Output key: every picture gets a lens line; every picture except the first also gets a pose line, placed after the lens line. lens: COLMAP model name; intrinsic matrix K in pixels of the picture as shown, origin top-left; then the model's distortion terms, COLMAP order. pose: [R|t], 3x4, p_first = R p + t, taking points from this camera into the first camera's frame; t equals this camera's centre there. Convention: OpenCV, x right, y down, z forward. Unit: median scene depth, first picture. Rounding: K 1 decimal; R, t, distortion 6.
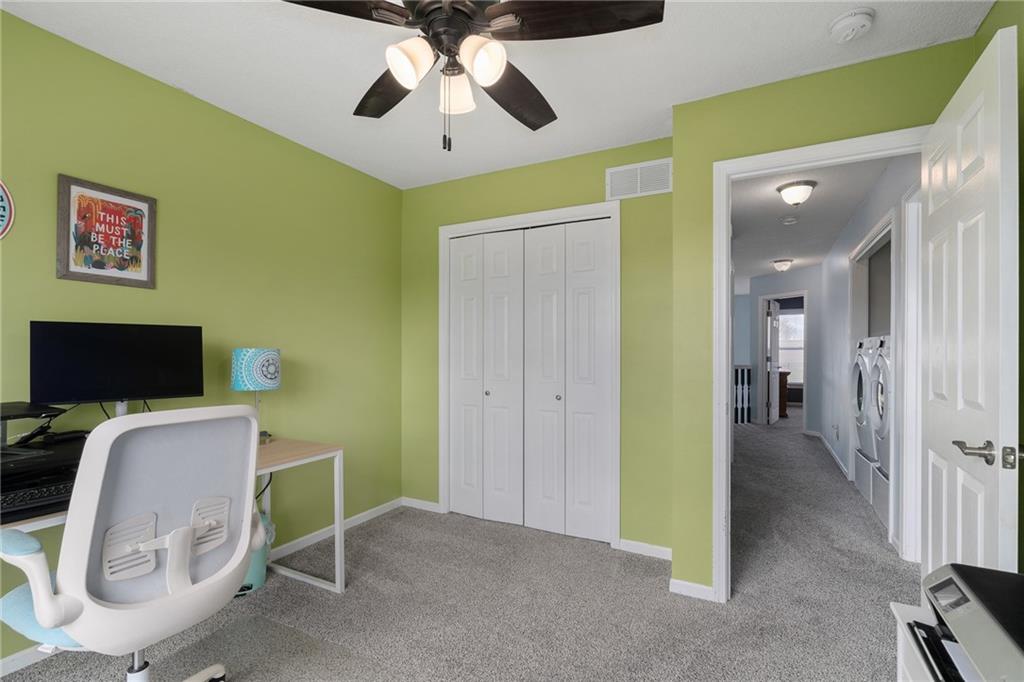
lens RADIAL K [[465.4, 0, 508.9], [0, 465.4, 342.9], [0, 0, 1]] dist [-0.002893, 0.000070]
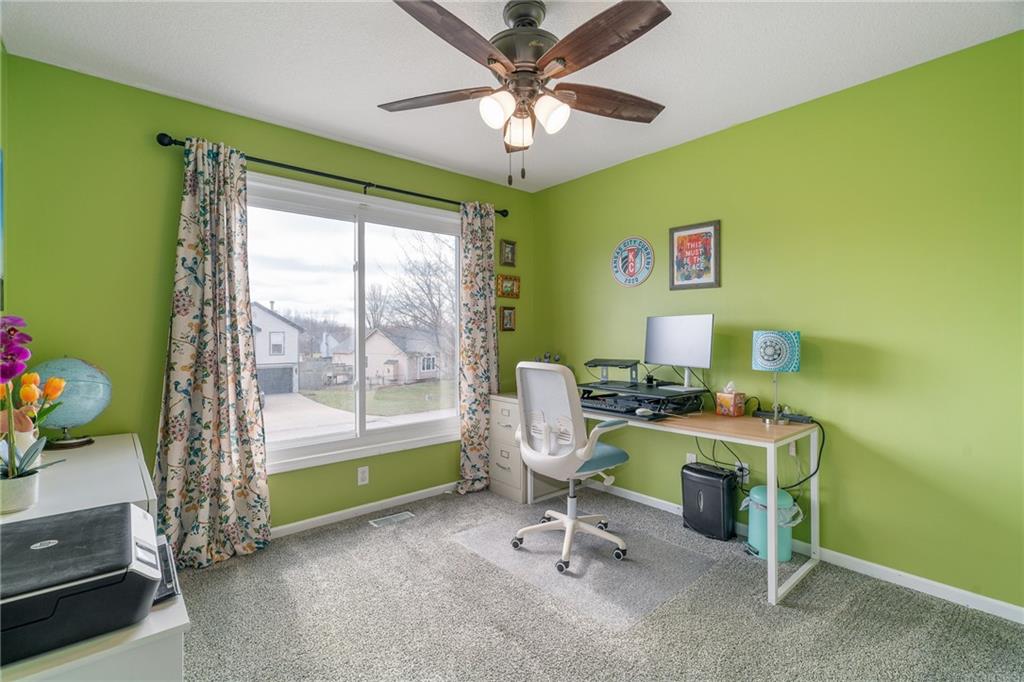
lens RADIAL K [[465.4, 0, 509.8], [0, 465.4, 336.1], [0, 0, 1]] dist [-0.002893, 0.000070]
pose [[-0.370008, 0.003987, -0.929020, 0.742245], [0.009760, 0.999952, 0.000404, 0.019875], [0.928977, -0.008917, -0.370030, 0.968335]]
